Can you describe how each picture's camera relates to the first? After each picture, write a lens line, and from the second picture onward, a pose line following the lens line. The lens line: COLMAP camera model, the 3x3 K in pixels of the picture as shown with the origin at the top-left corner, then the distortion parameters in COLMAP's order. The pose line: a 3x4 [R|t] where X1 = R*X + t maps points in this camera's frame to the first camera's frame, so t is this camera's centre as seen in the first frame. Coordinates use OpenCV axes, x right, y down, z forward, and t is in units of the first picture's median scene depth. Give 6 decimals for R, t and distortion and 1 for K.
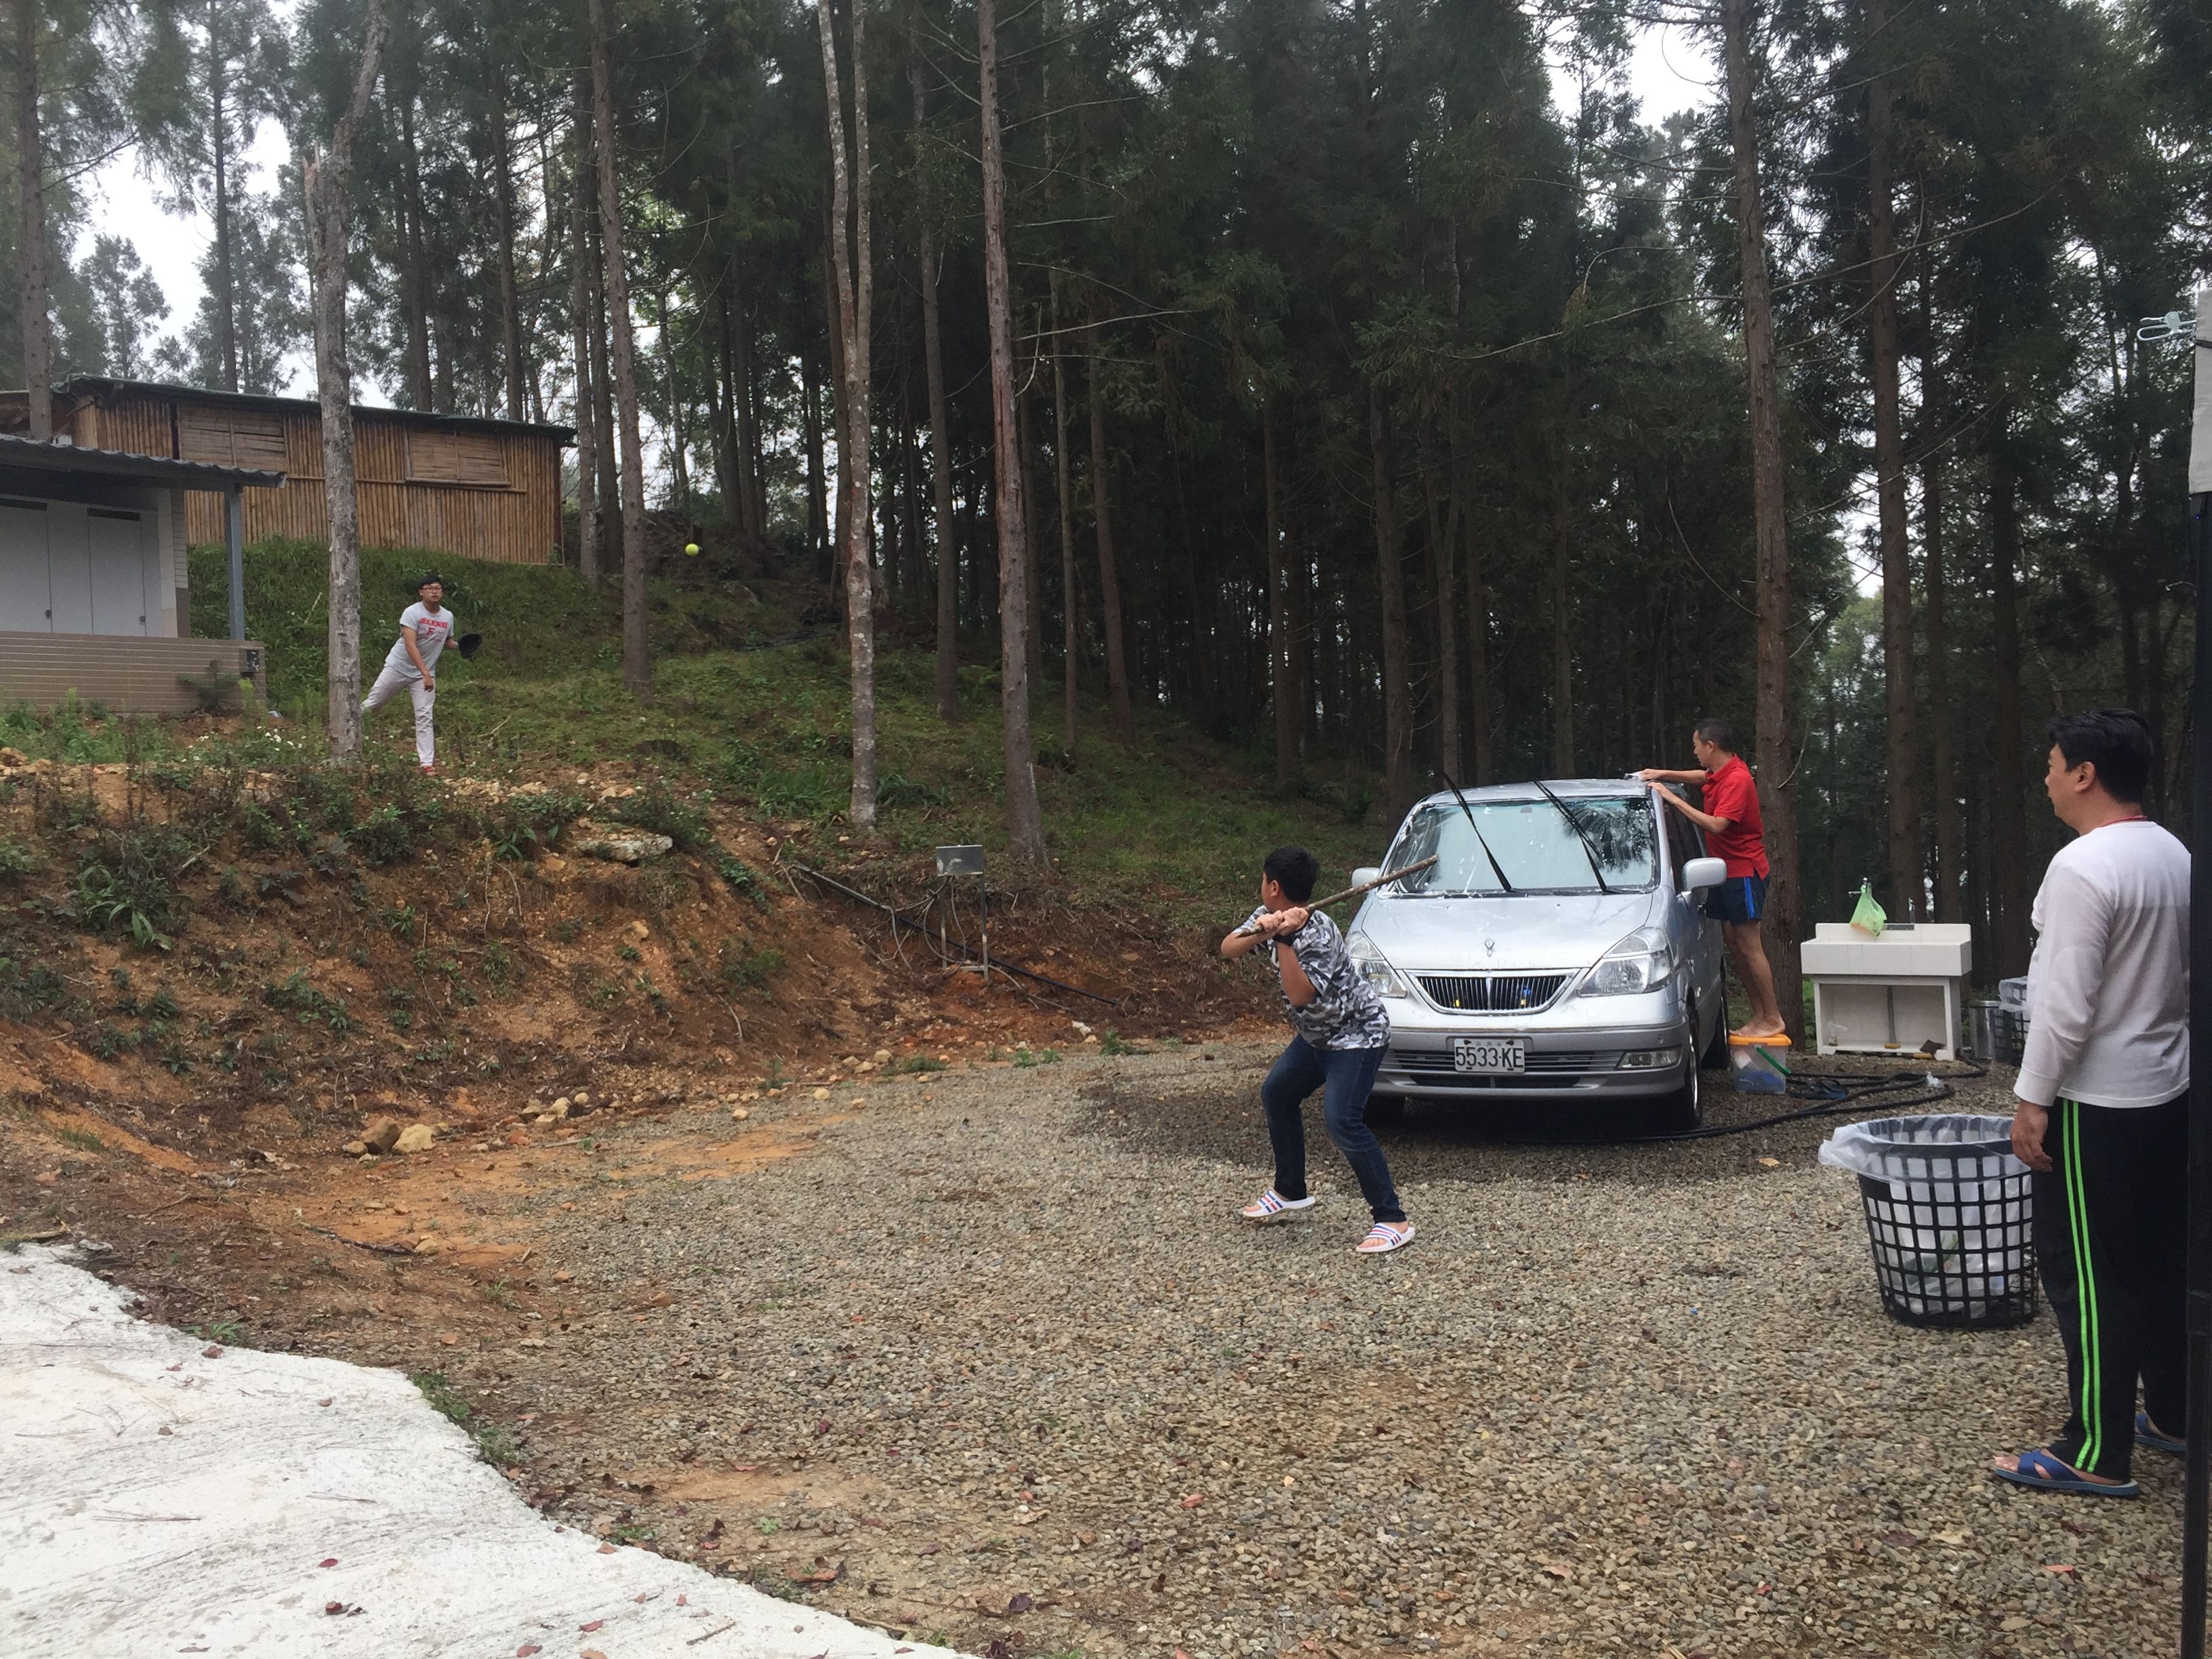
lens RADIAL K [[1842.7, 0, 1091.0], [0, 1842.7, 762.2], [0, 0, 1]] dist [0.066374, -0.108979]
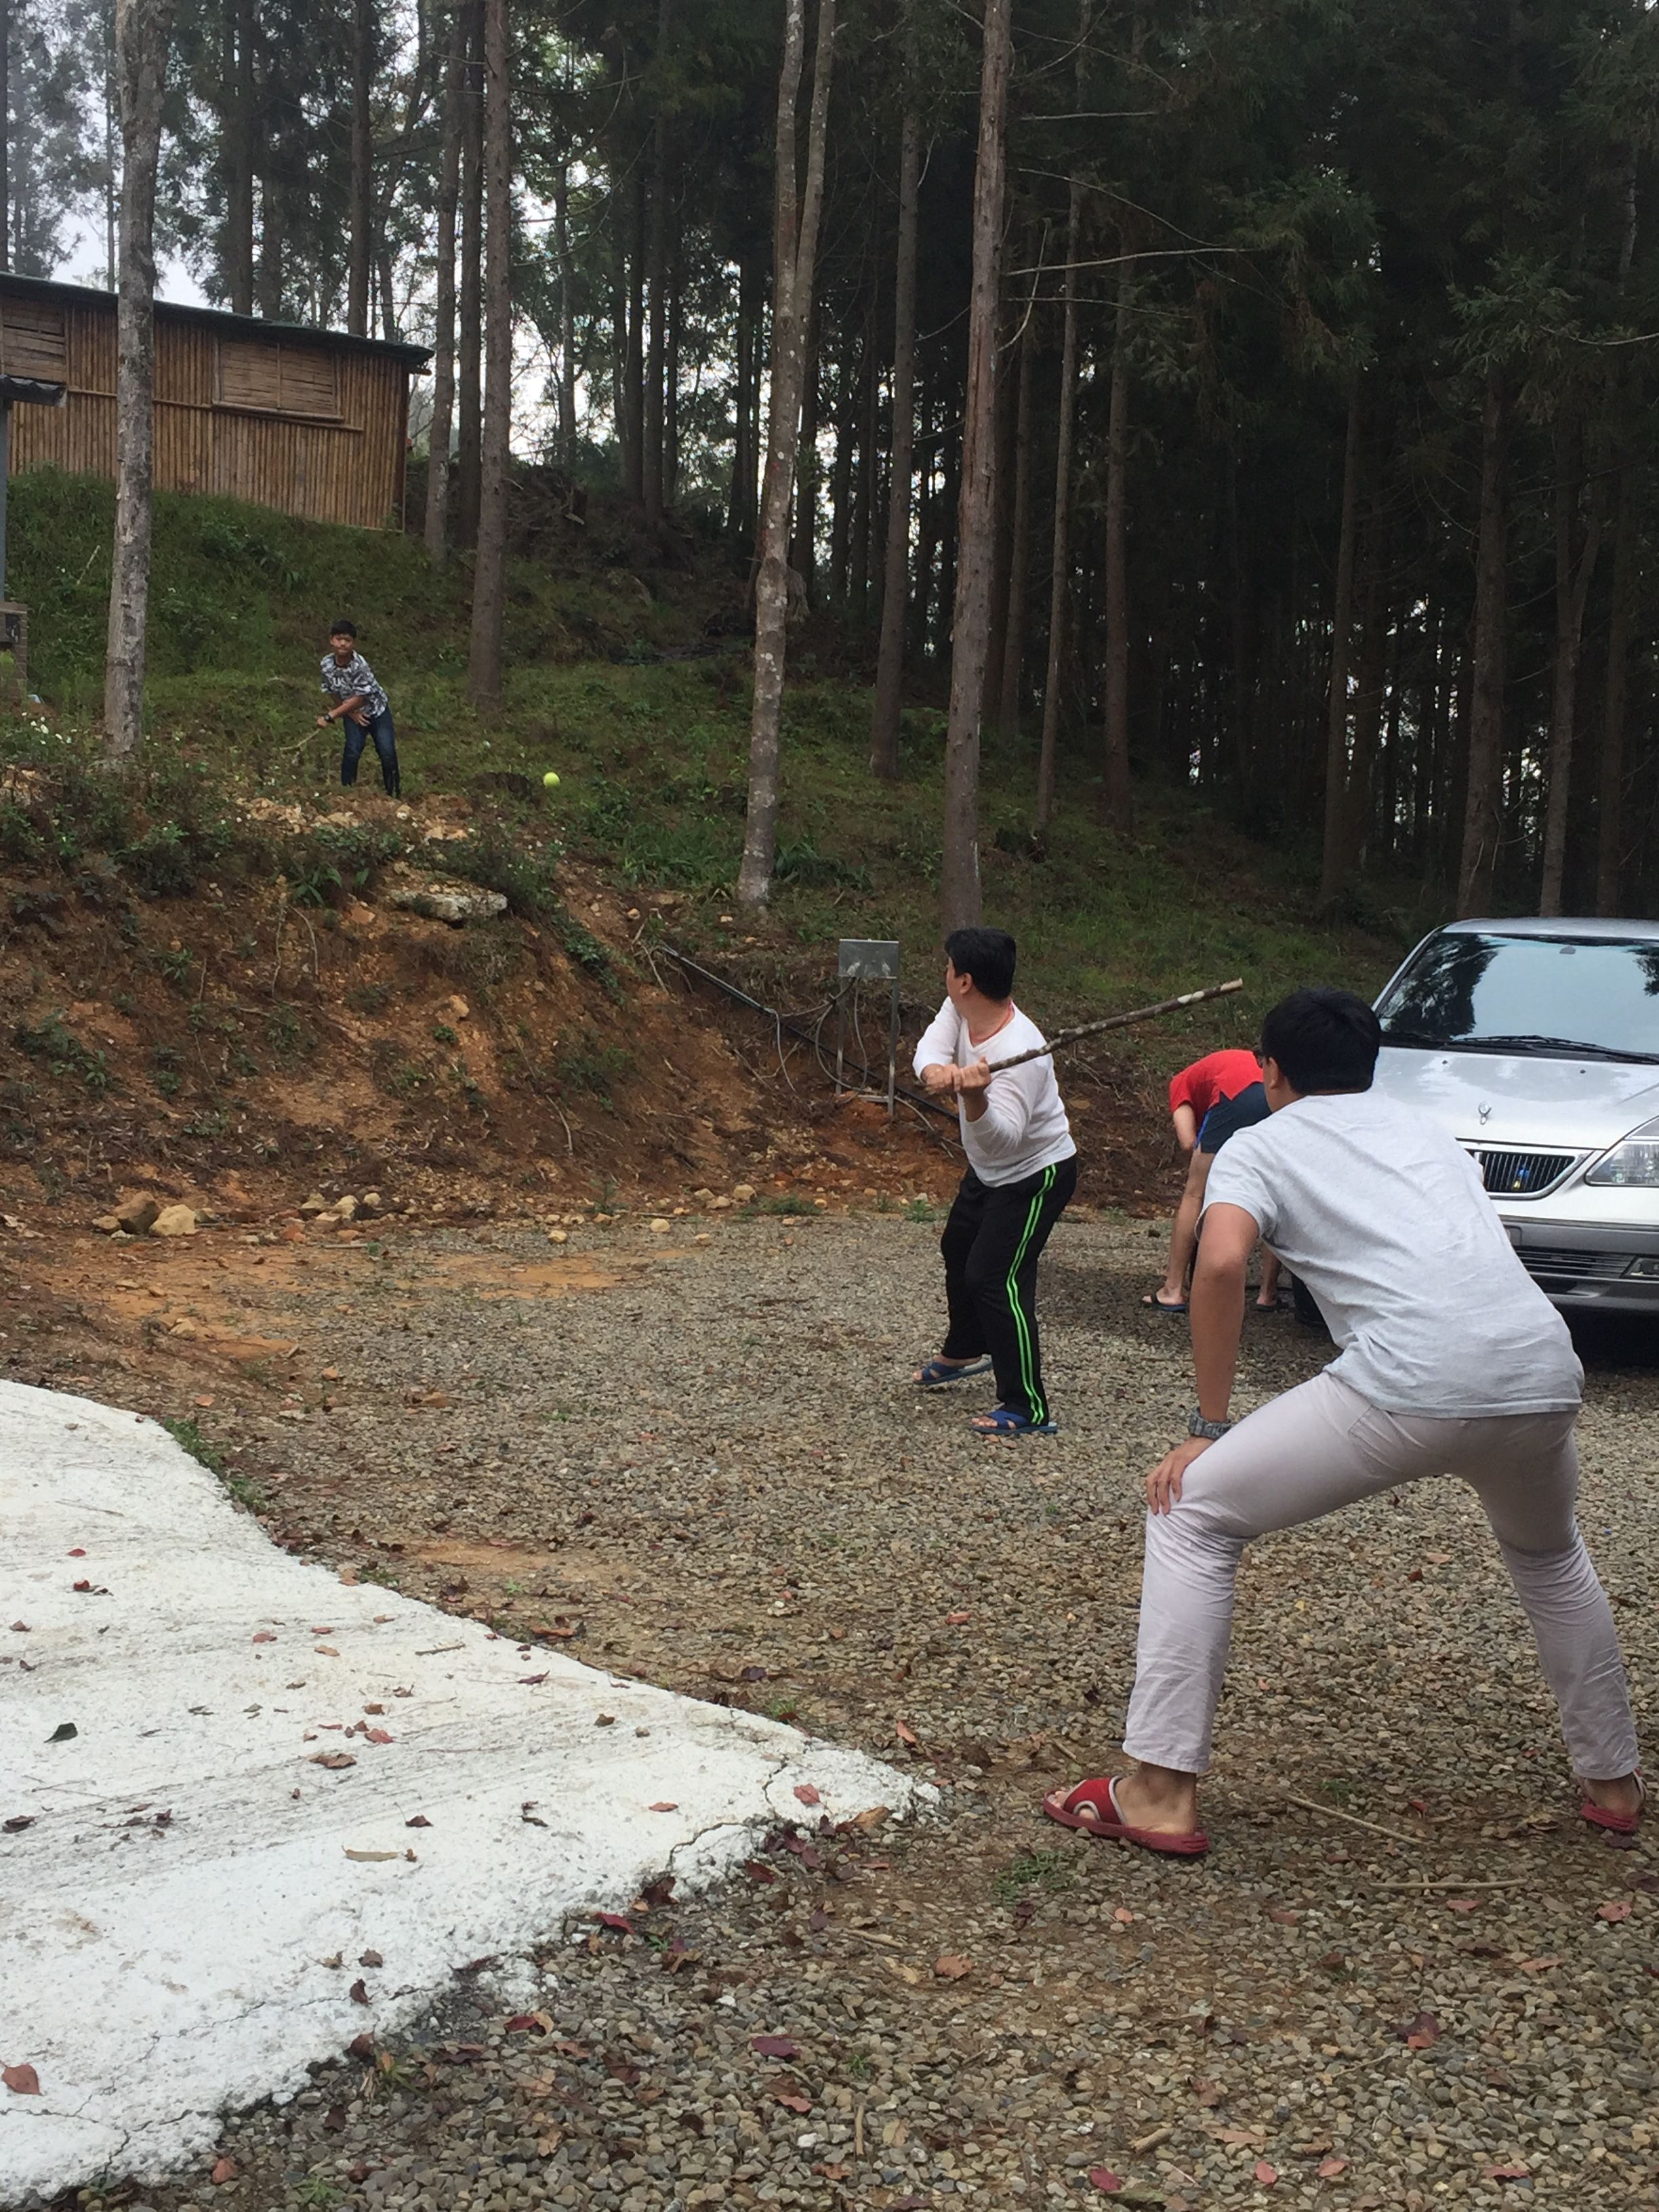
lens RADIAL K [[2507.3, 0, 827.3], [0, 2507.3, 1072.0], [0, 0, 1]] dist [0.020057, 0.013874]
pose [[0.990919, 0.093553, -0.096577, 0.040437], [-0.084393, 0.991900, 0.094931, 0.004043], [0.104676, -0.085919, 0.990788, -0.114142]]
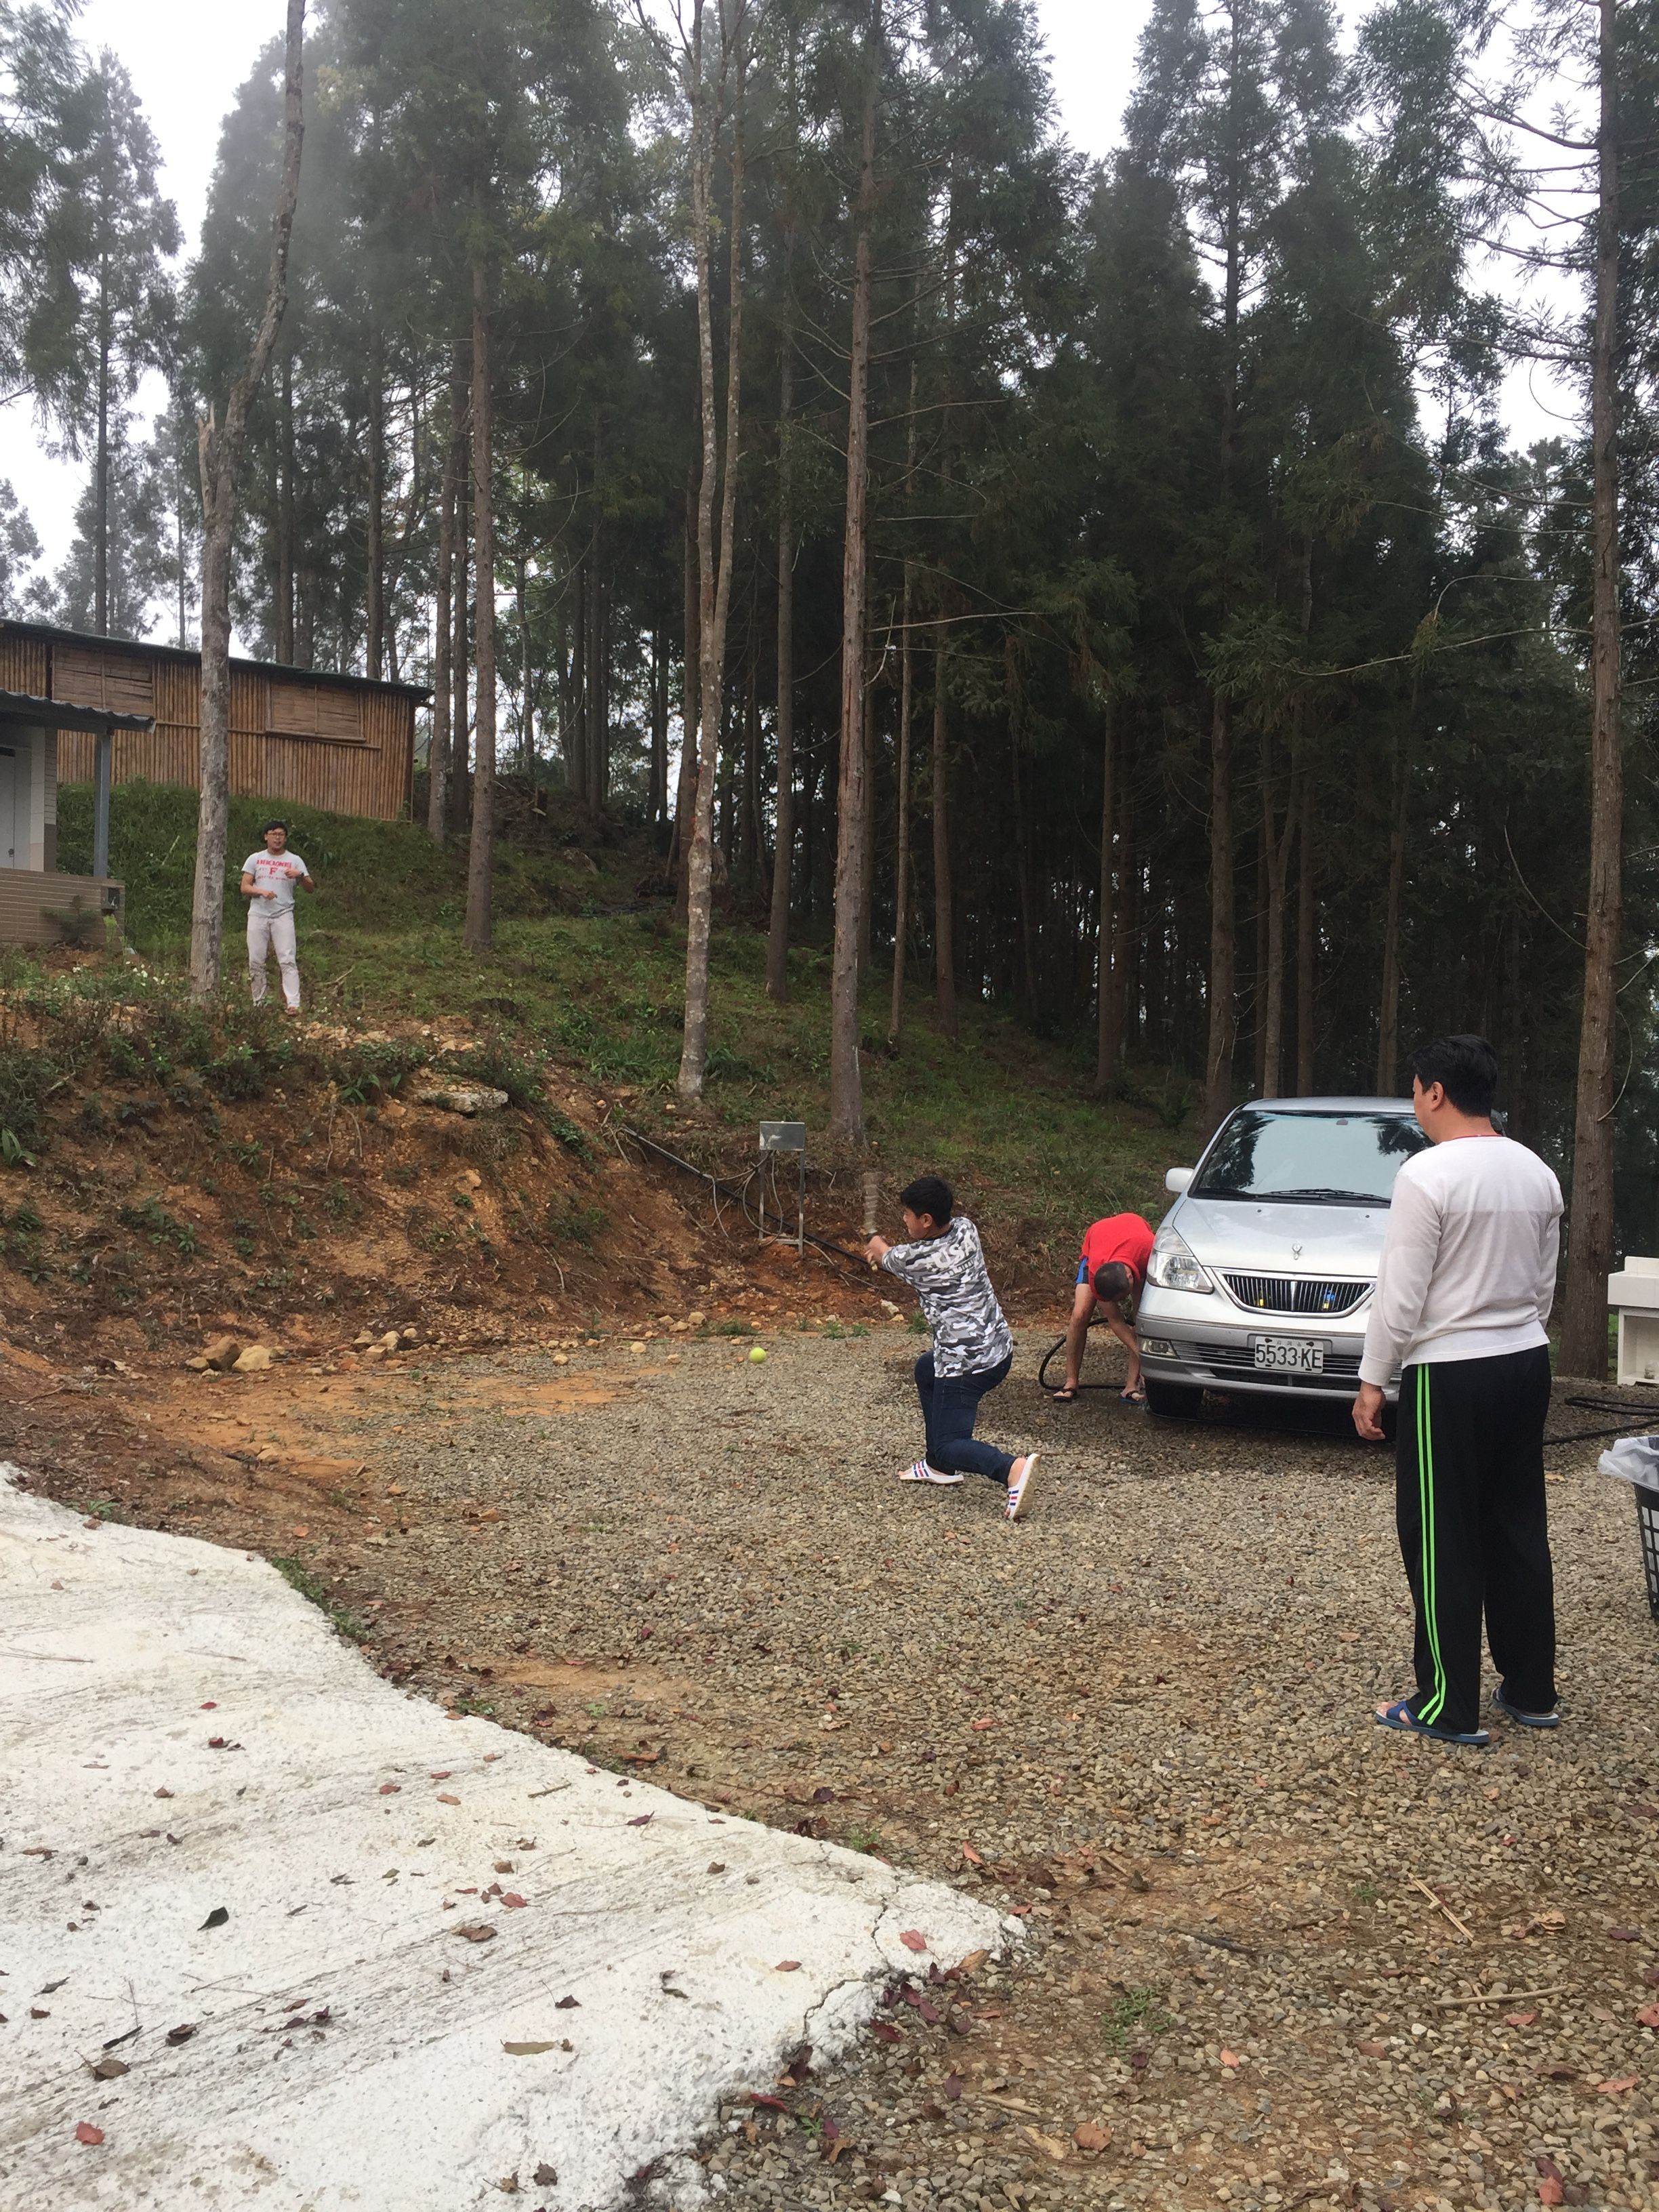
lens RADIAL K [[1829.0, 0, 831.0], [0, 1829.0, 1067.8], [0, 0, 1]] dist [0.070728, -0.110782]
pose [[0.996841, 0.067576, -0.041731, -0.007017], [-0.067141, 0.997674, 0.011744, 0.004005], [0.042427, -0.008905, 0.999060, -0.035977]]
